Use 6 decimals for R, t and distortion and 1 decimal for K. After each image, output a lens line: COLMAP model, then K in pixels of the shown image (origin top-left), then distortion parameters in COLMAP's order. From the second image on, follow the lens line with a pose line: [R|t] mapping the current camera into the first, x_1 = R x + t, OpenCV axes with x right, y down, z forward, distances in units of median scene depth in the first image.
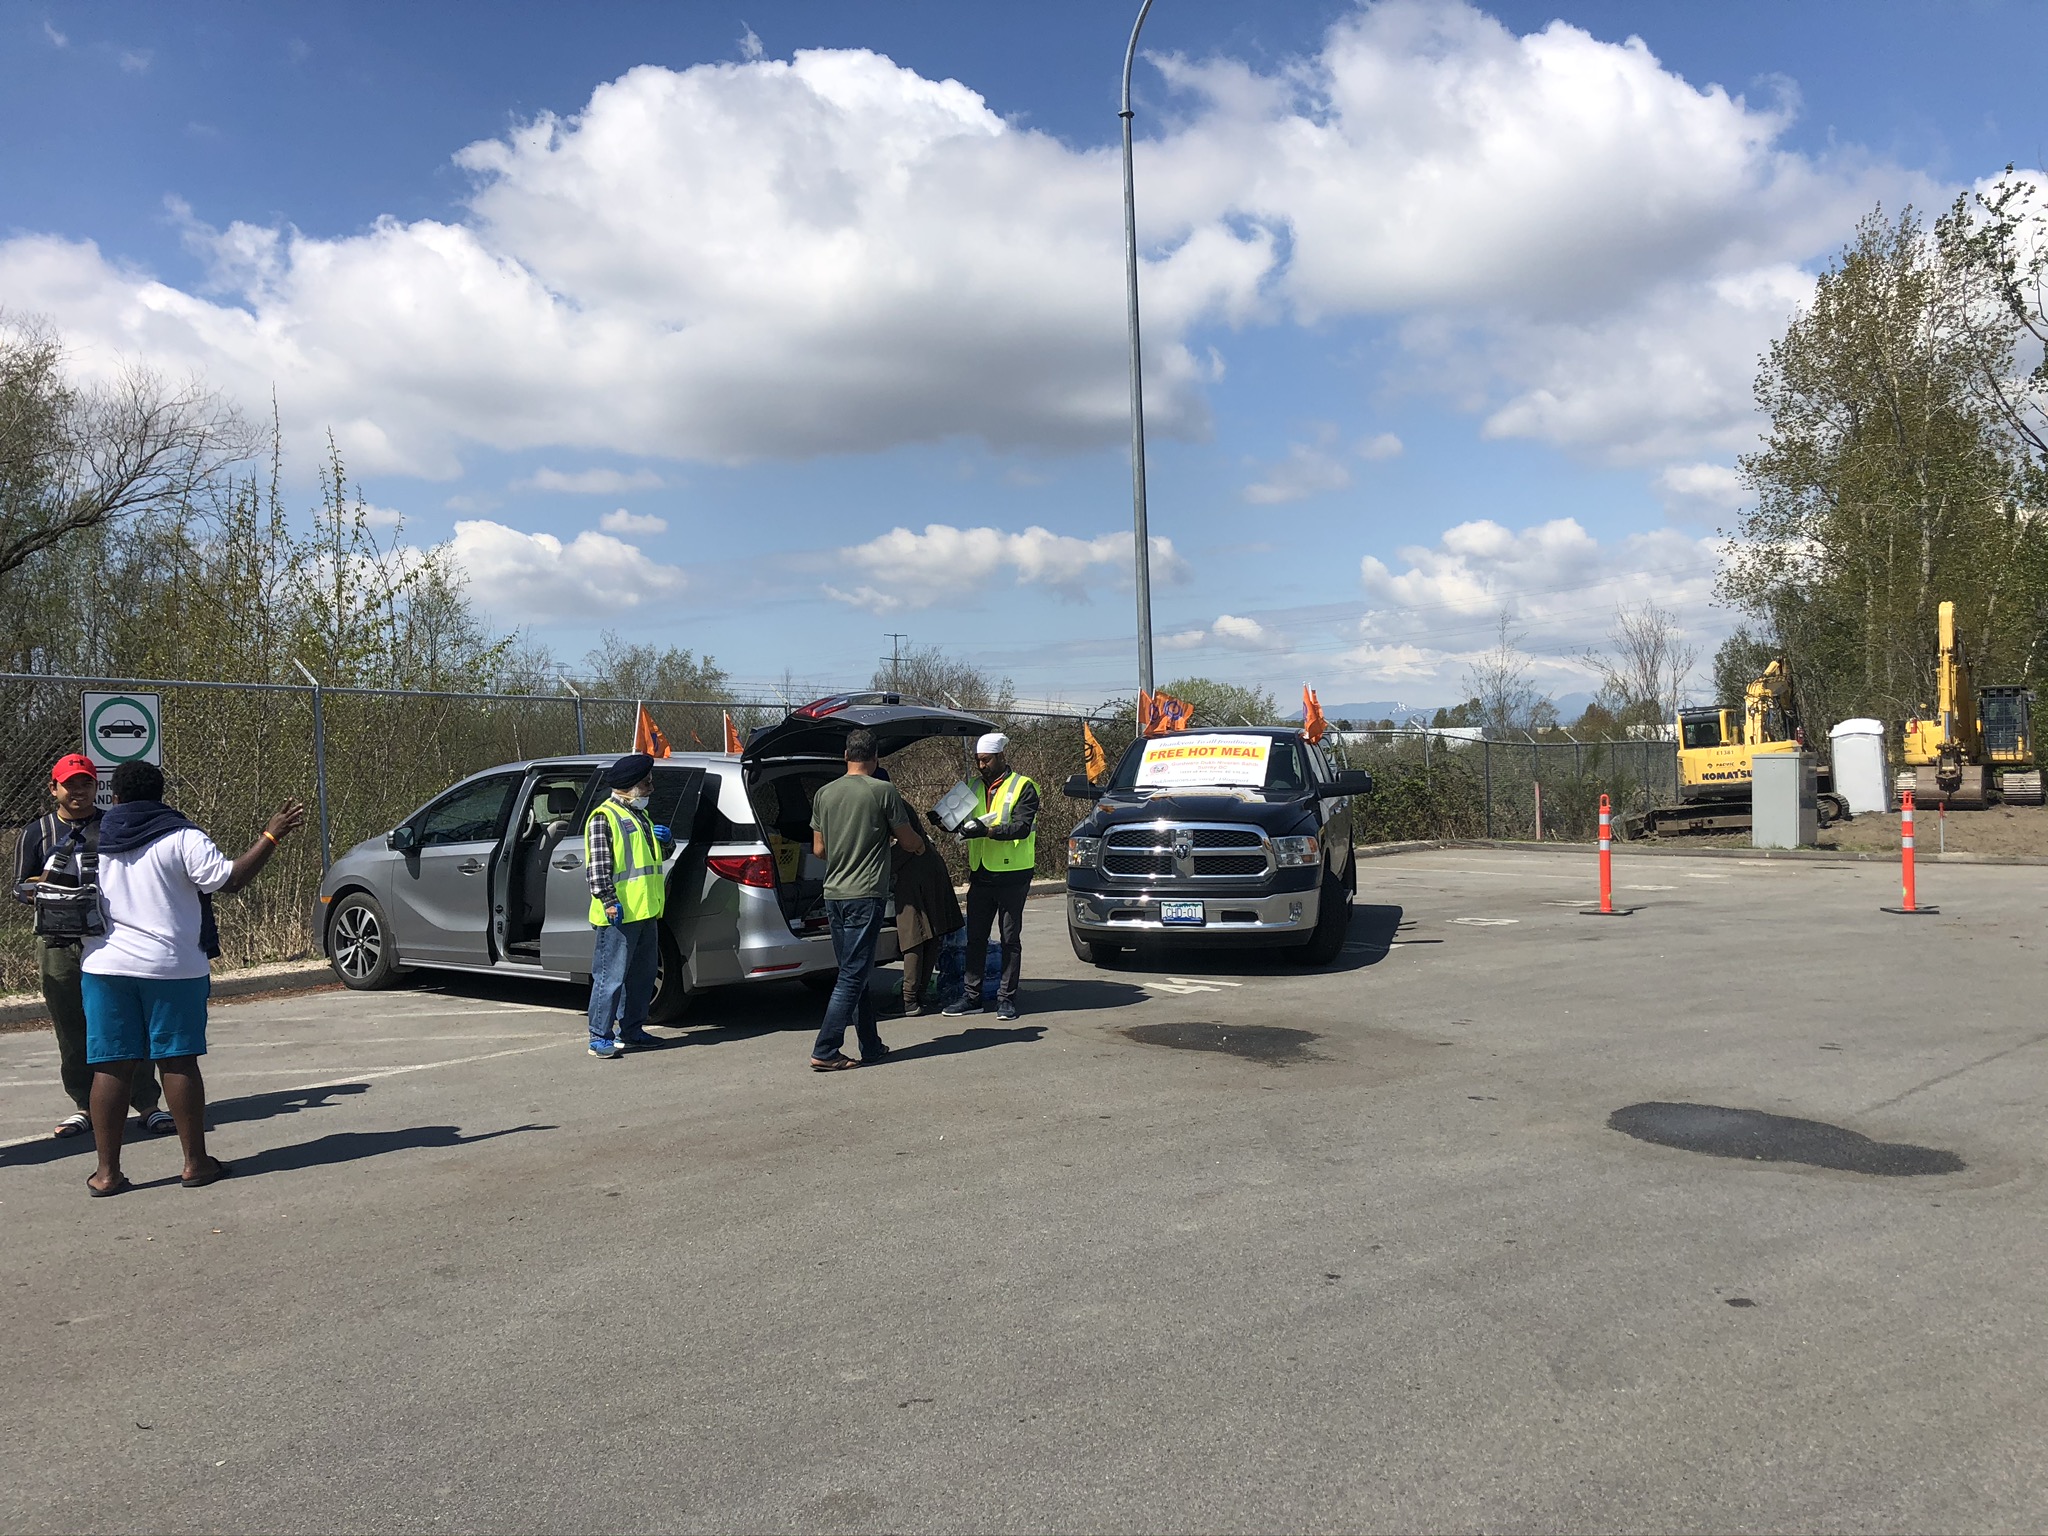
lens RADIAL K [[1722.2, 0, 1015.5], [0, 1722.2, 767.0], [0, 0, 1]] dist [0.081591, -0.169482]
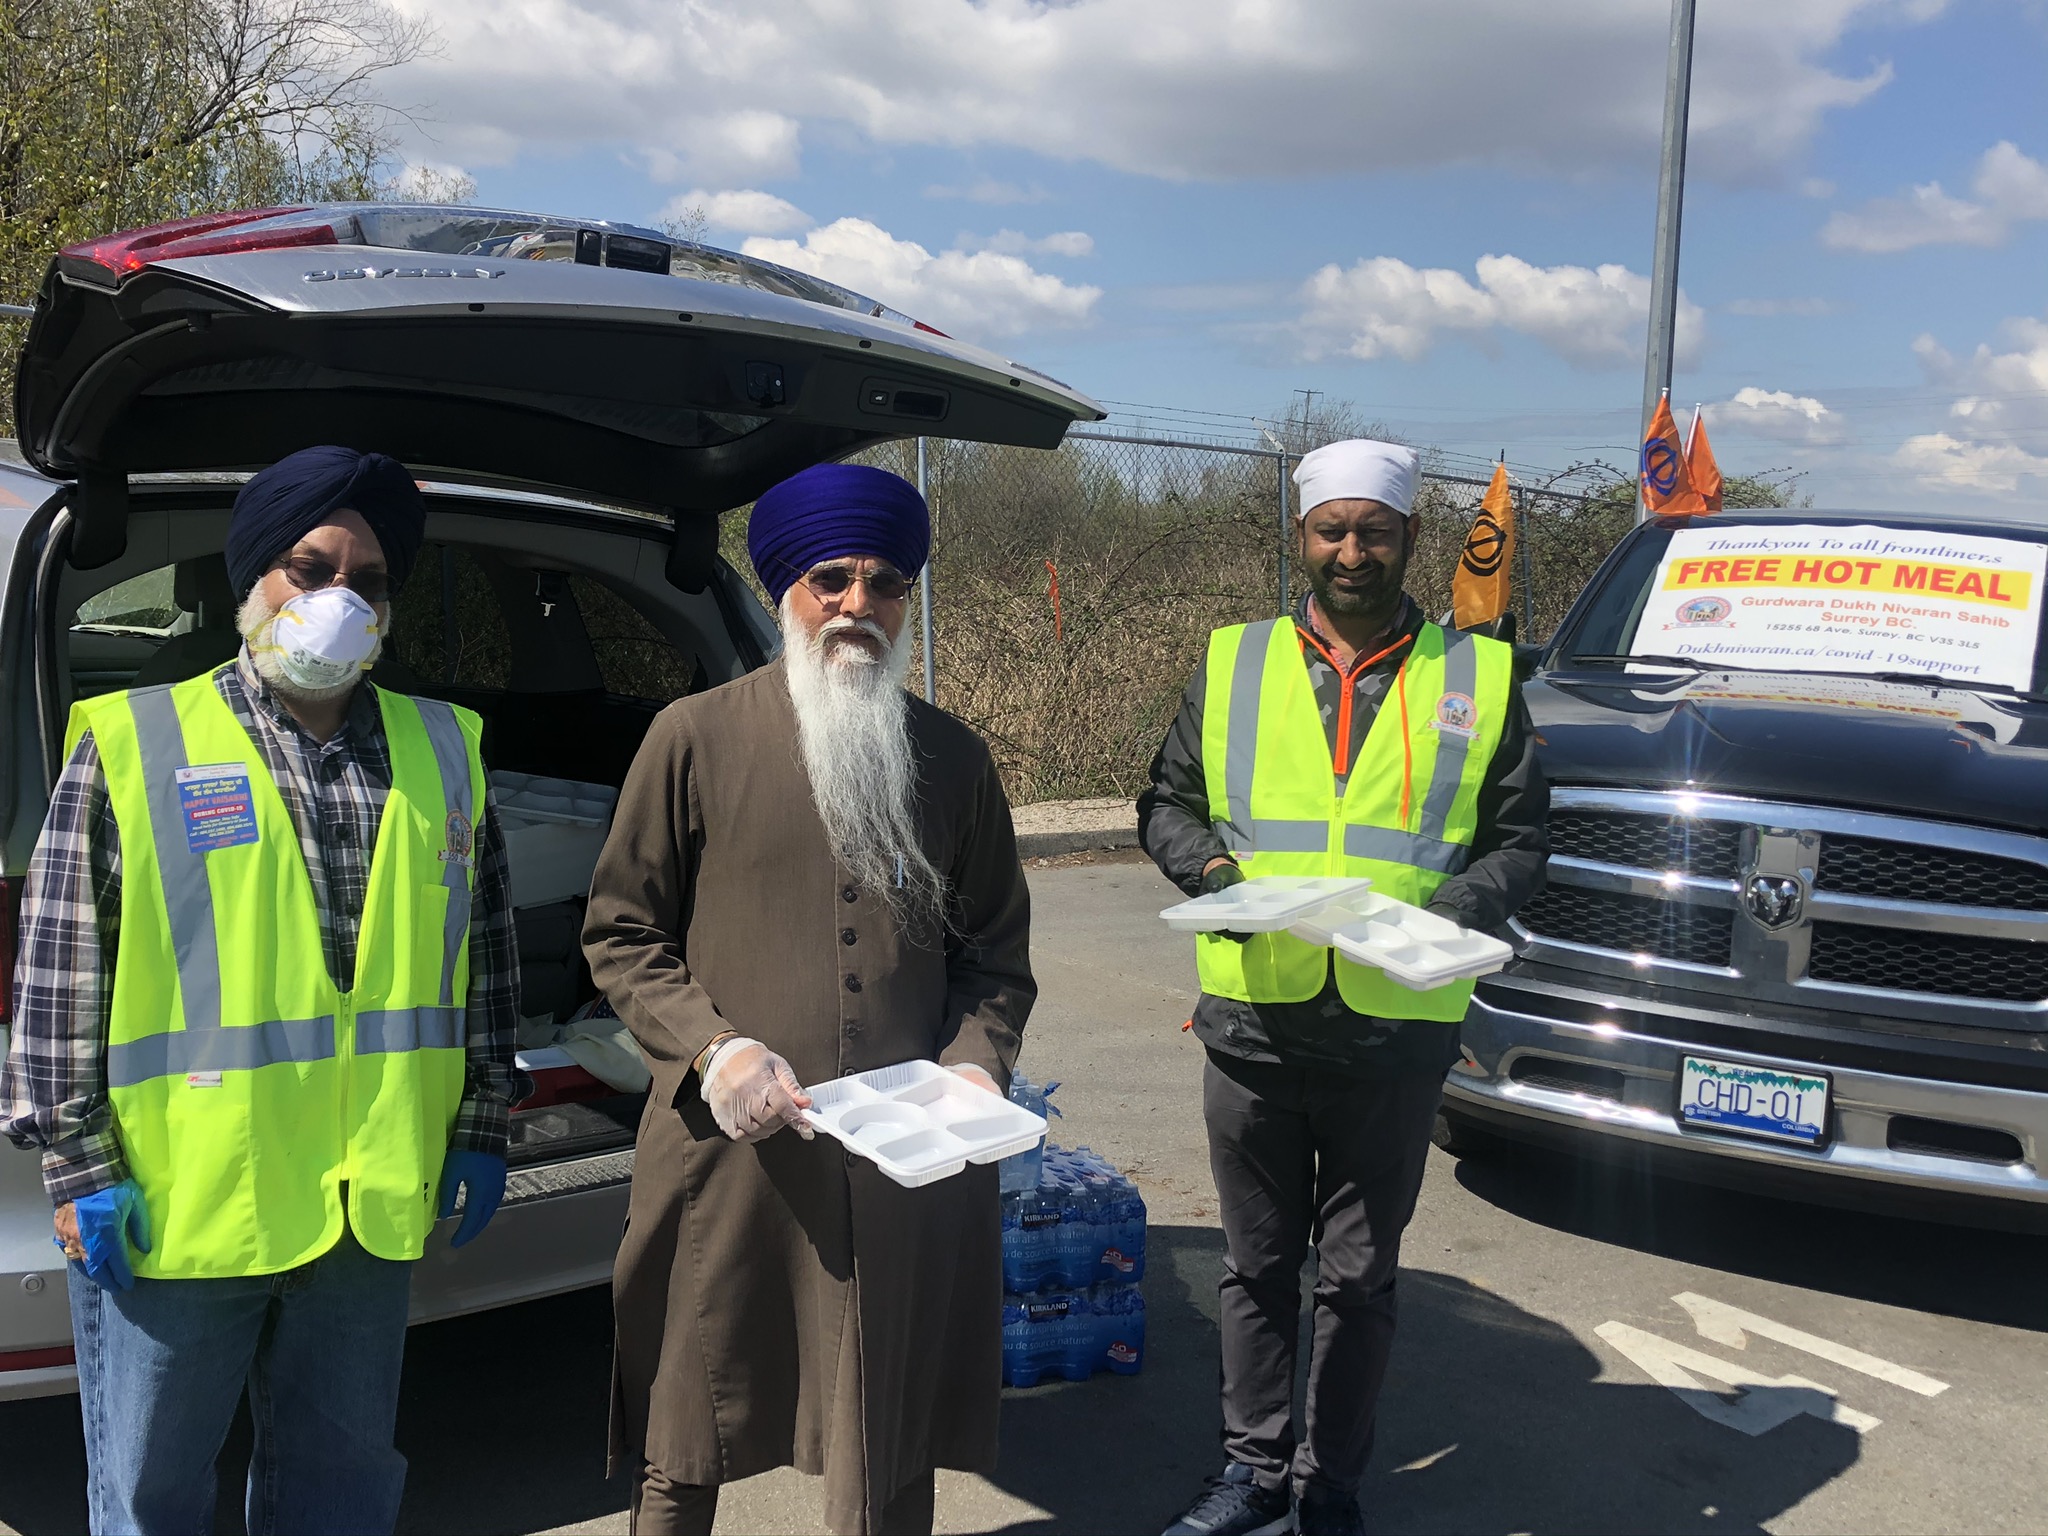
lens RADIAL K [[1990.6, 0, 1024.0], [0, 1990.6, 768.0], [0, 0, 1]] dist [0.083532, -0.209198]
pose [[0.974872, 0.096300, -0.200874, 0.031155], [-0.074069, 0.990553, 0.115408, -0.004158], [0.210090, -0.097629, 0.972795, 0.537081]]
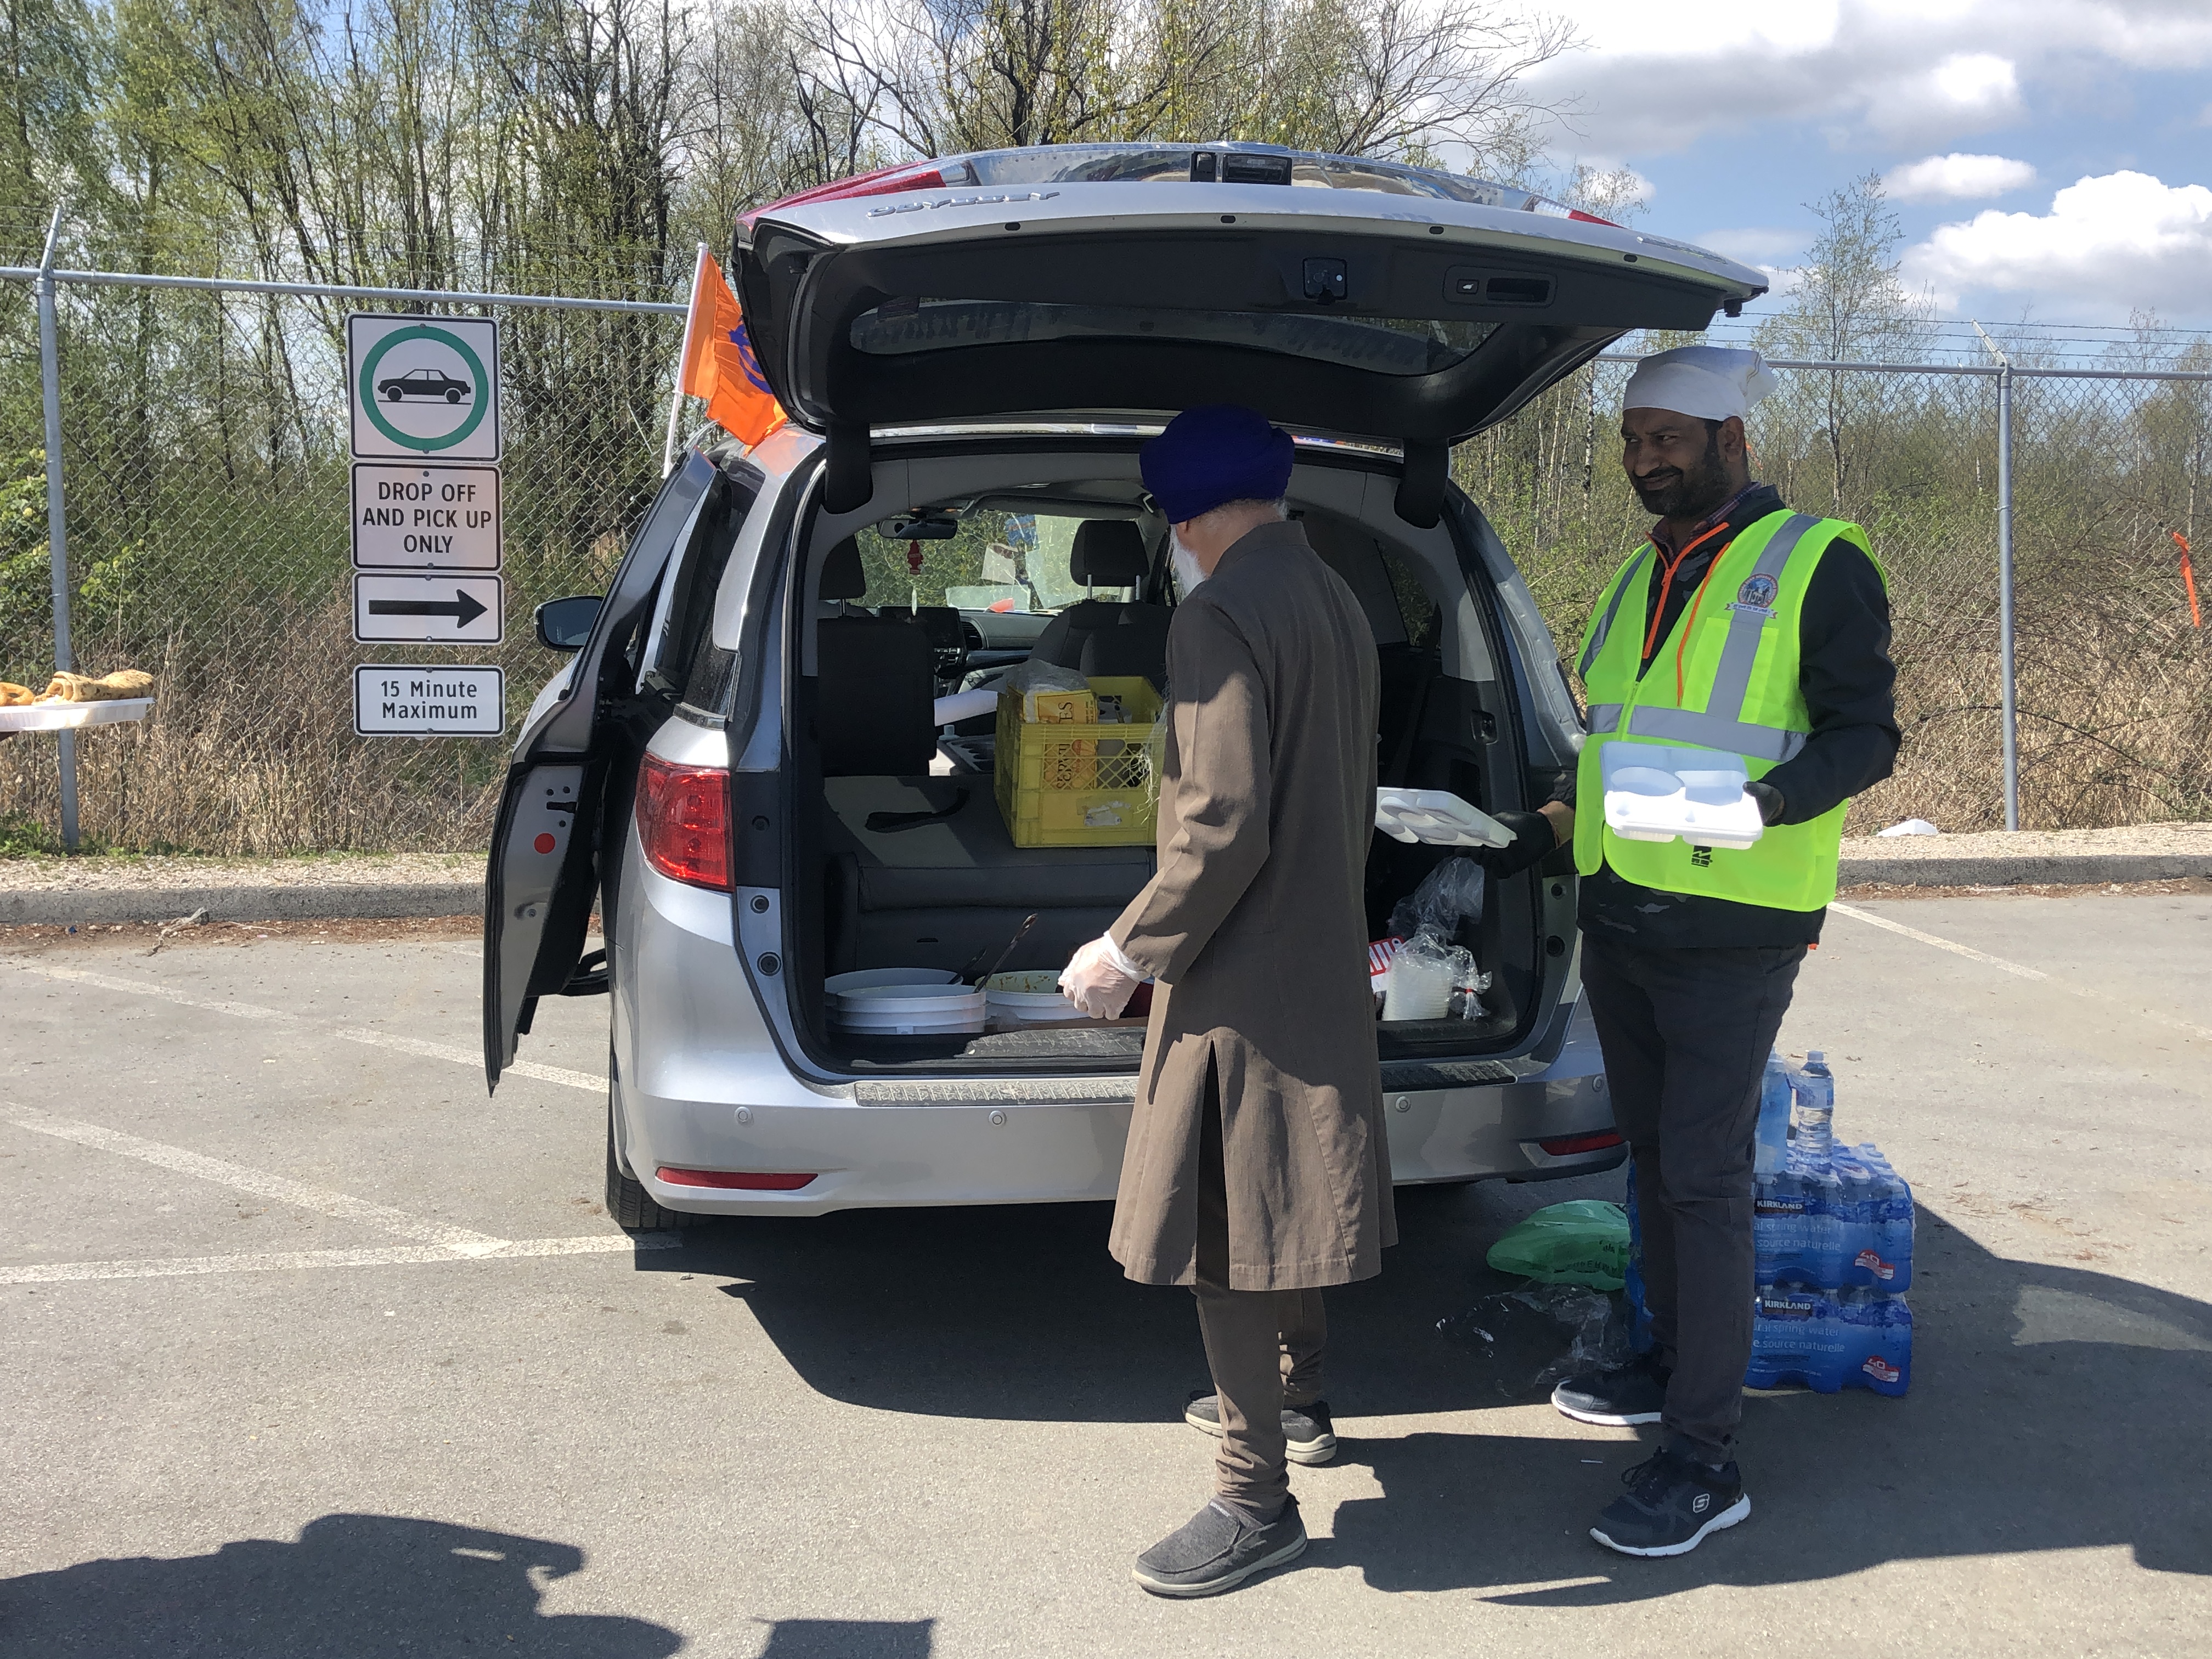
lens RADIAL K [[2150.0, 0, 1106.0], [0, 2150.0, 829.5], [0, 0, 1]] dist [0.083532, -0.209198]
pose [[0.758489, 0.121380, -0.640282, 0.082688], [-0.029215, 0.987847, 0.152660, 0.003556], [0.651031, -0.097085, 0.752817, 0.546285]]
